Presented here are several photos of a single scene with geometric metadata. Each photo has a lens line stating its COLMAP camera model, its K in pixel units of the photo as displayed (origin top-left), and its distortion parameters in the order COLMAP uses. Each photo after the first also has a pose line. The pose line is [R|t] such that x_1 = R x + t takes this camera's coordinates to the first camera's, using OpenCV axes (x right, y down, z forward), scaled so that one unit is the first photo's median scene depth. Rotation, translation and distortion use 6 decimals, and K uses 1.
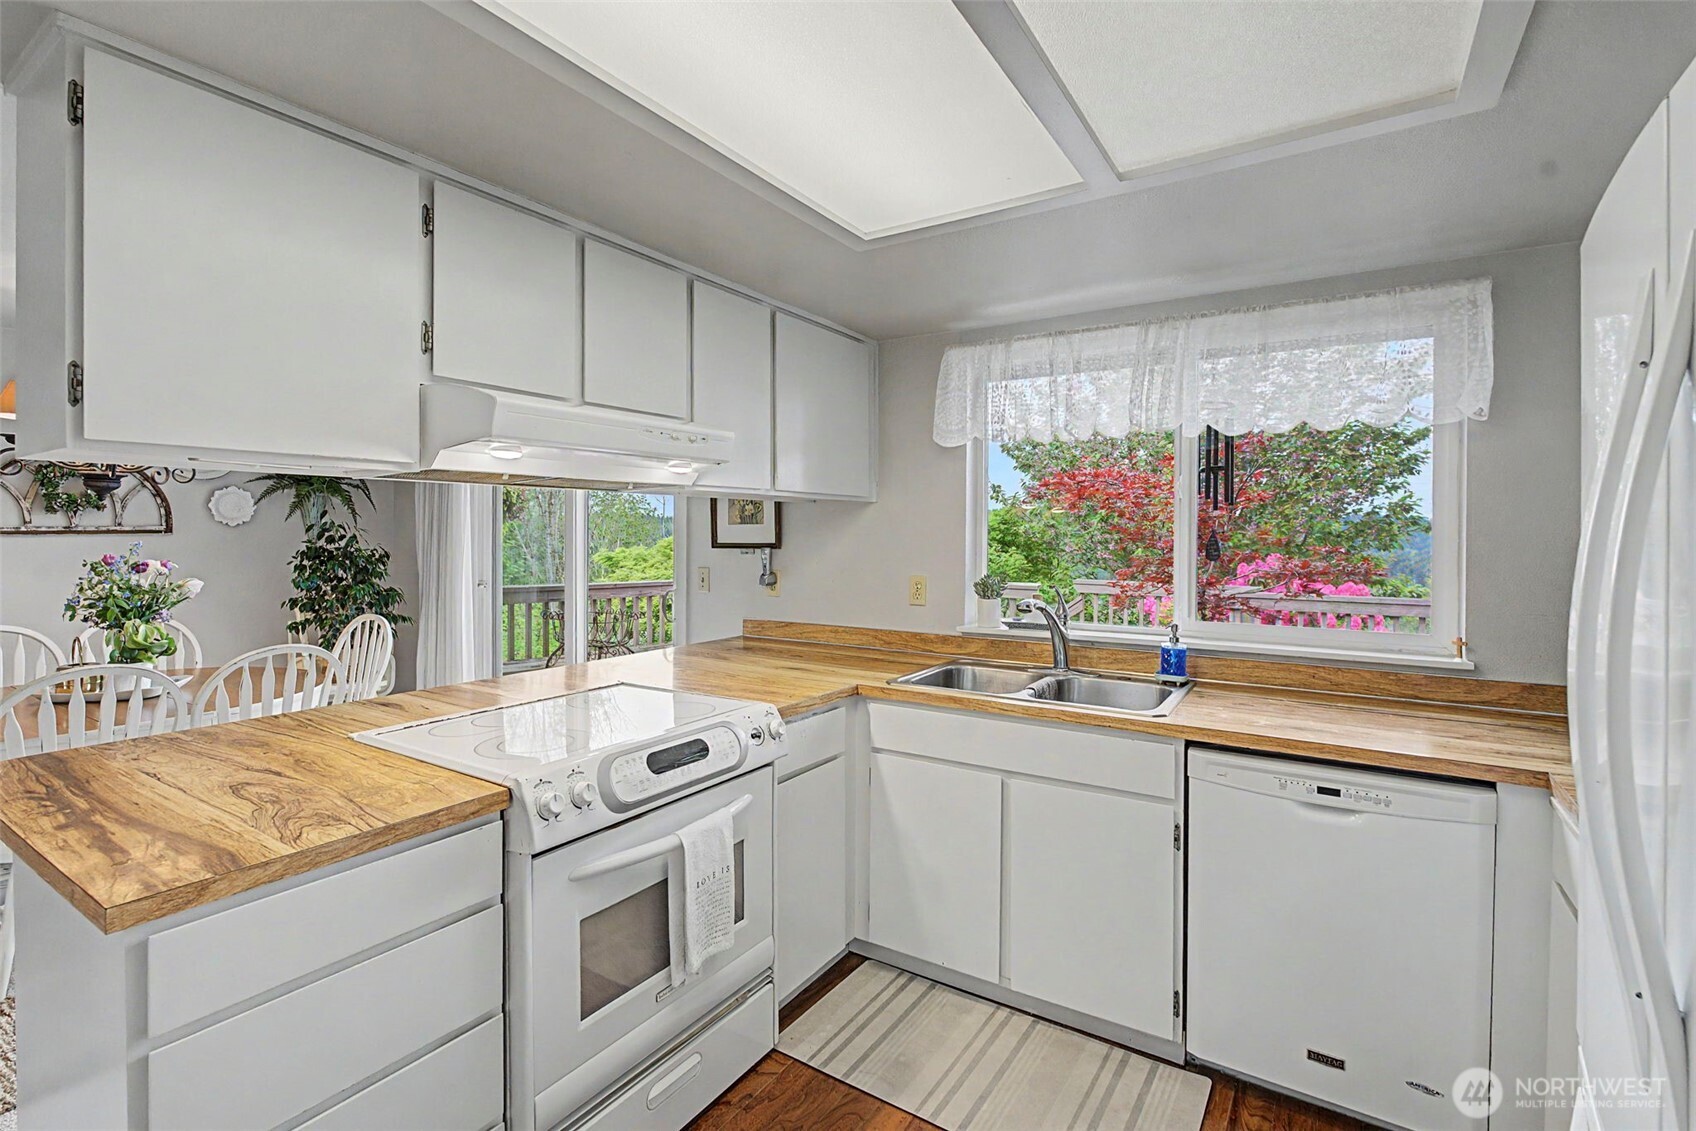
lens RADIAL K [[782.5, 0, 845.1], [0, 782.5, 538.1], [0, 0, 1]] dist [-0.007755, 0.000661]
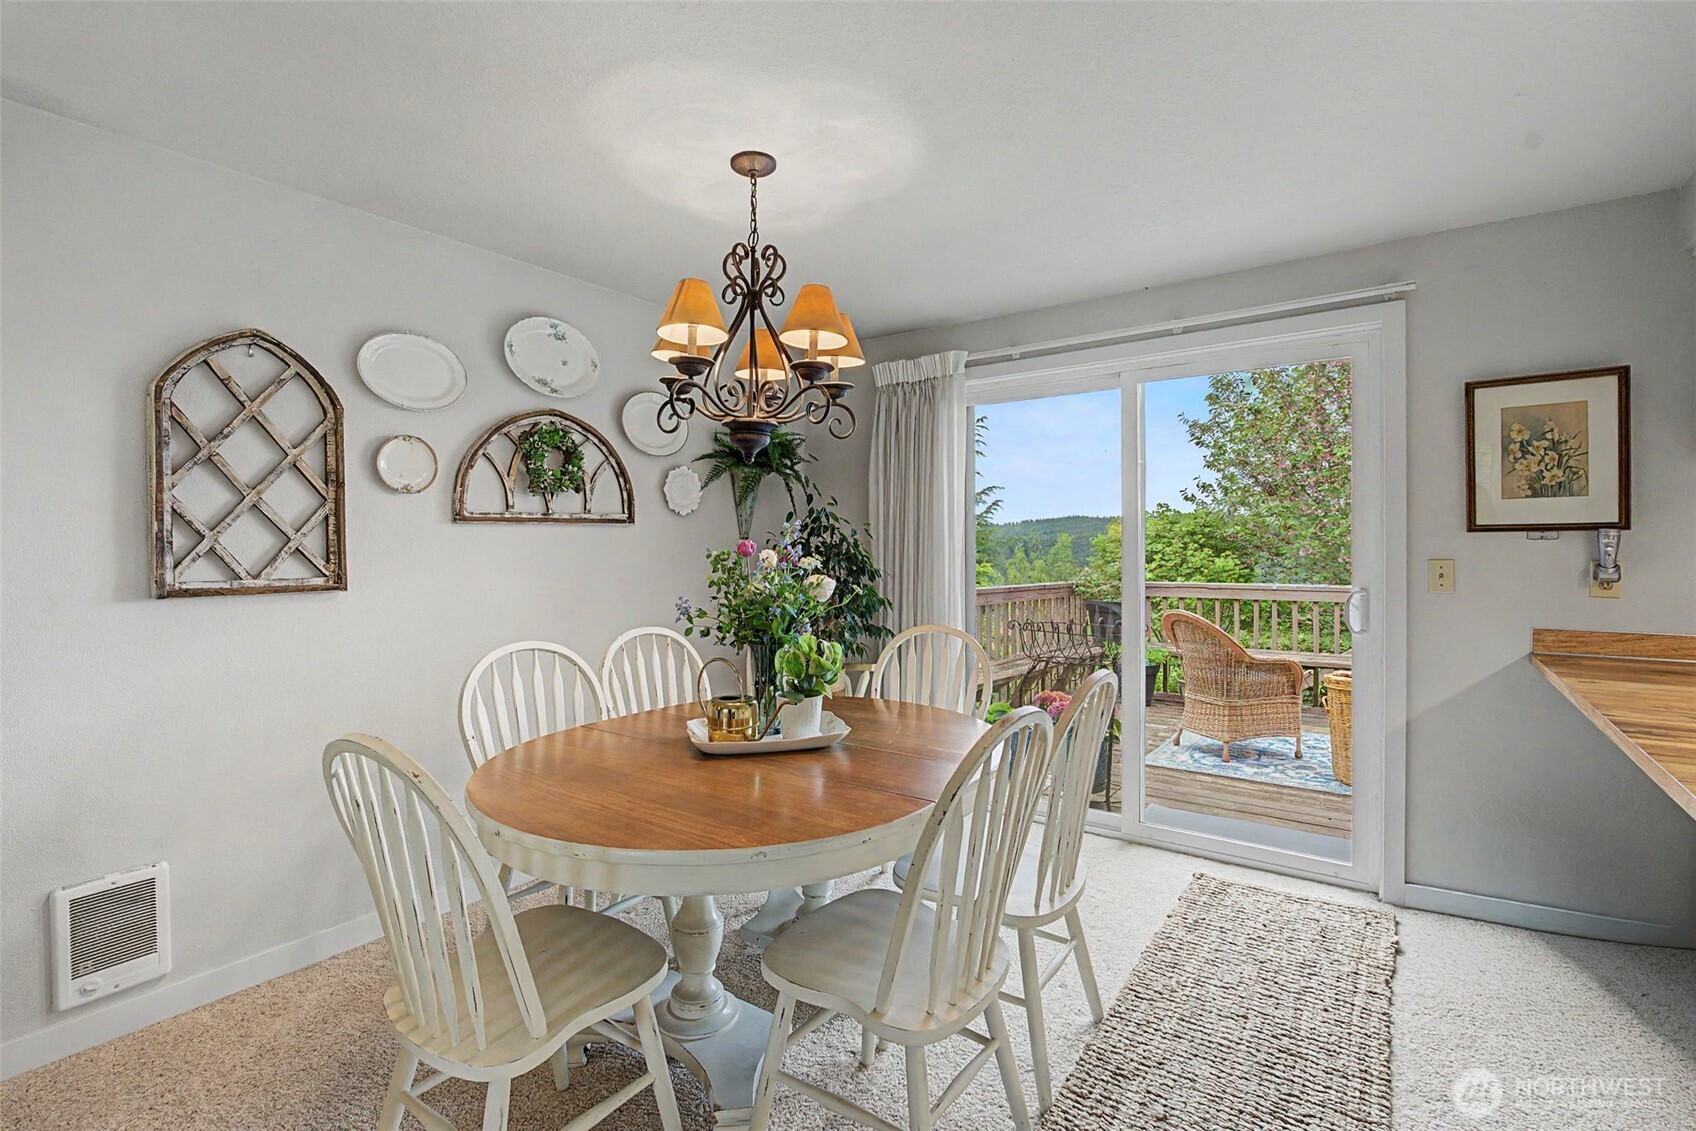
lens RADIAL K [[782.5, 0, 845.1], [0, 782.5, 538.1], [0, 0, 1]] dist [-0.007755, 0.000661]
pose [[0.999016, -0.007329, -0.043735, -1.066277], [0.006661, 0.999859, -0.015412, 0.038195], [0.043842, 0.015106, 0.998924, 0.379335]]
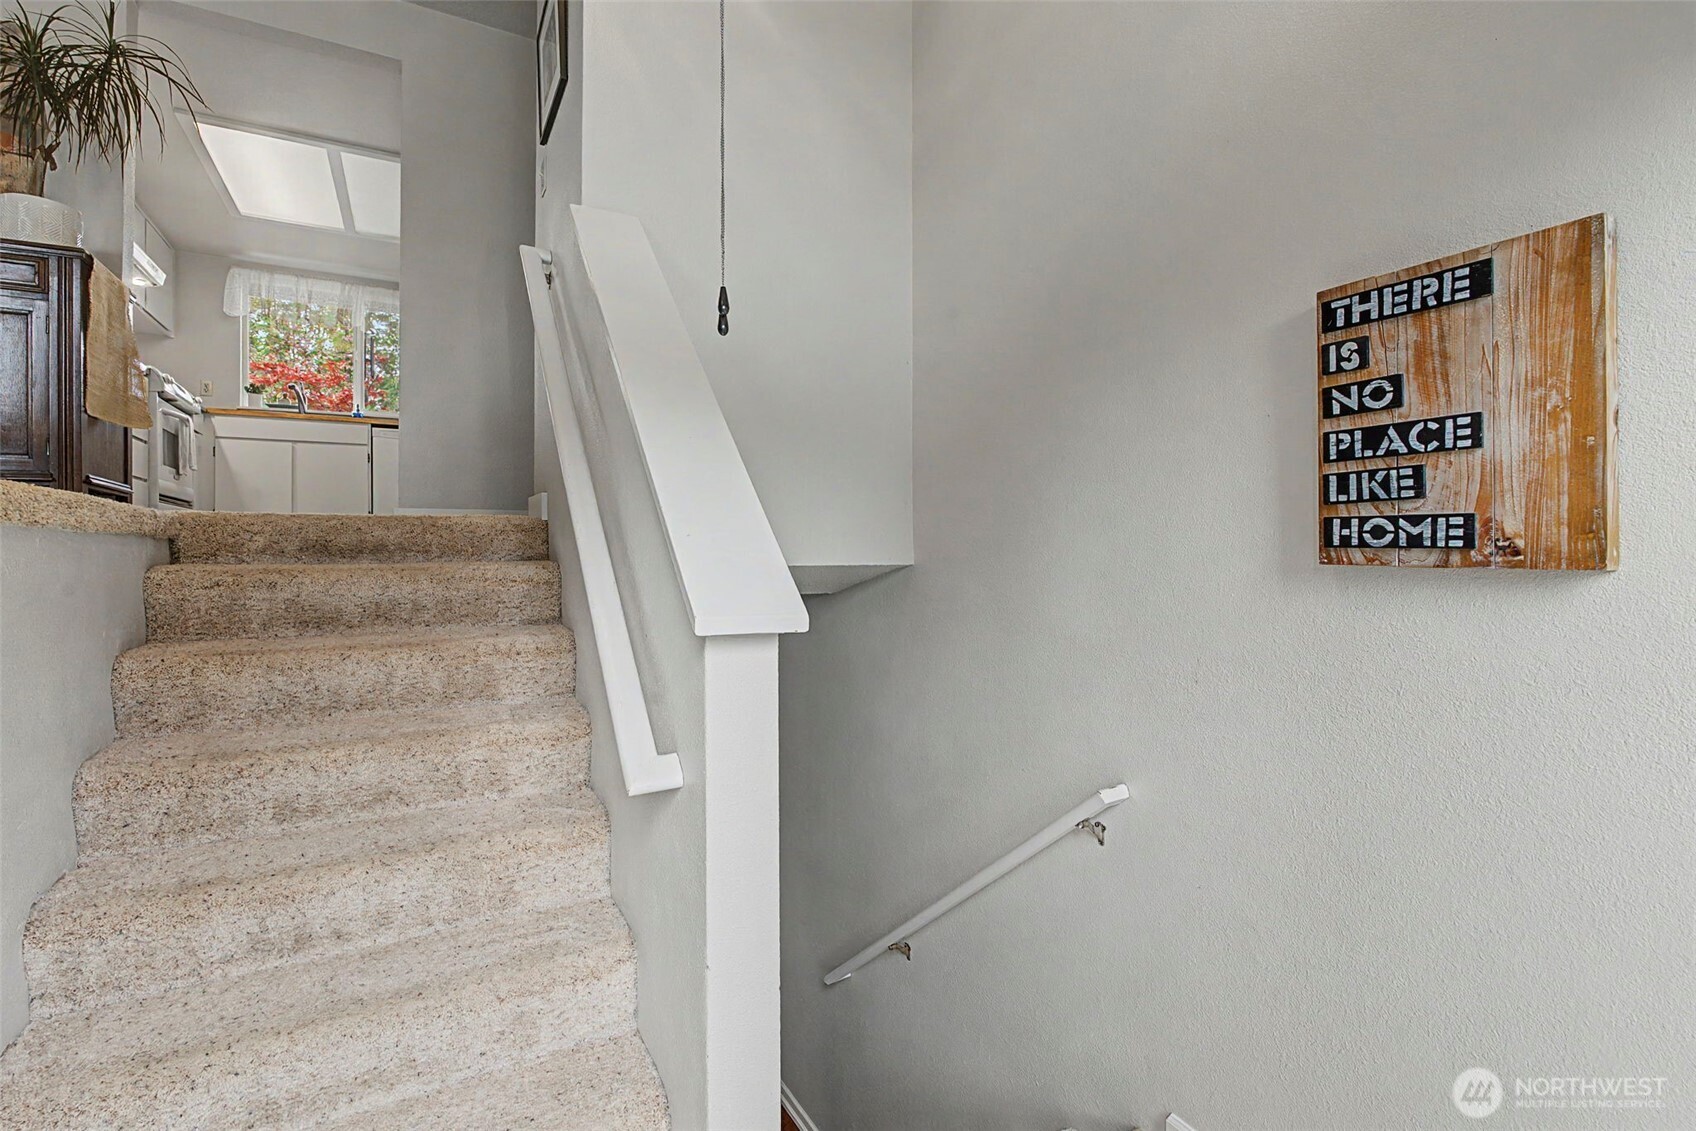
lens RADIAL K [[745.9, 0, 850.6], [0, 745.9, 571.7], [0, 0, 1]] dist [-0.009486, 0.000810]
pose [[0.462908, -0.011049, 0.886337, -0.990769], [0.016294, 0.999859, 0.003954, 0.674432], [-0.886256, 0.012612, 0.463023, -1.543226]]
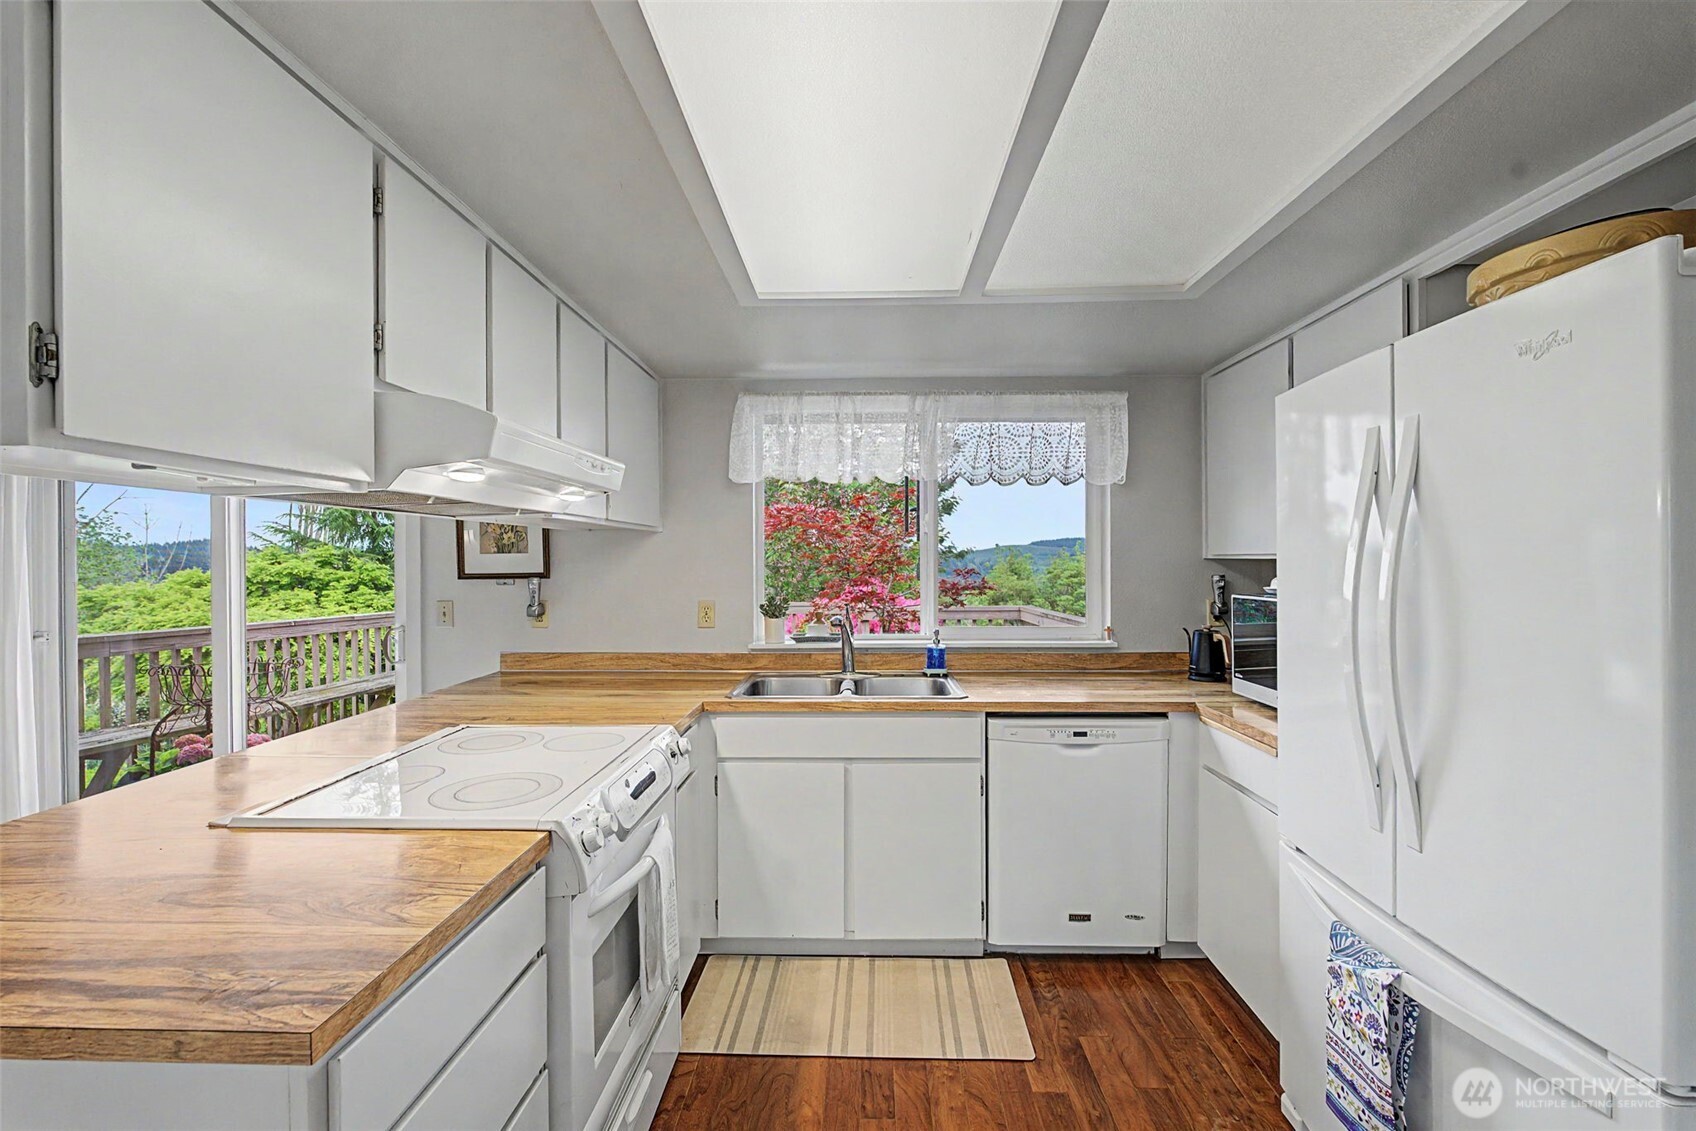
lens RADIAL K [[743.5, 0, 848.0], [0, 743.5, 565.5], [0, 0, 1]] dist [-0.011606, 0.000384]
pose [[0.854955, -0.011441, 0.518576, -0.343152], [0.011804, 0.999927, 0.002599, -0.000428], [-0.518568, 0.003899, 0.855028, 0.023540]]
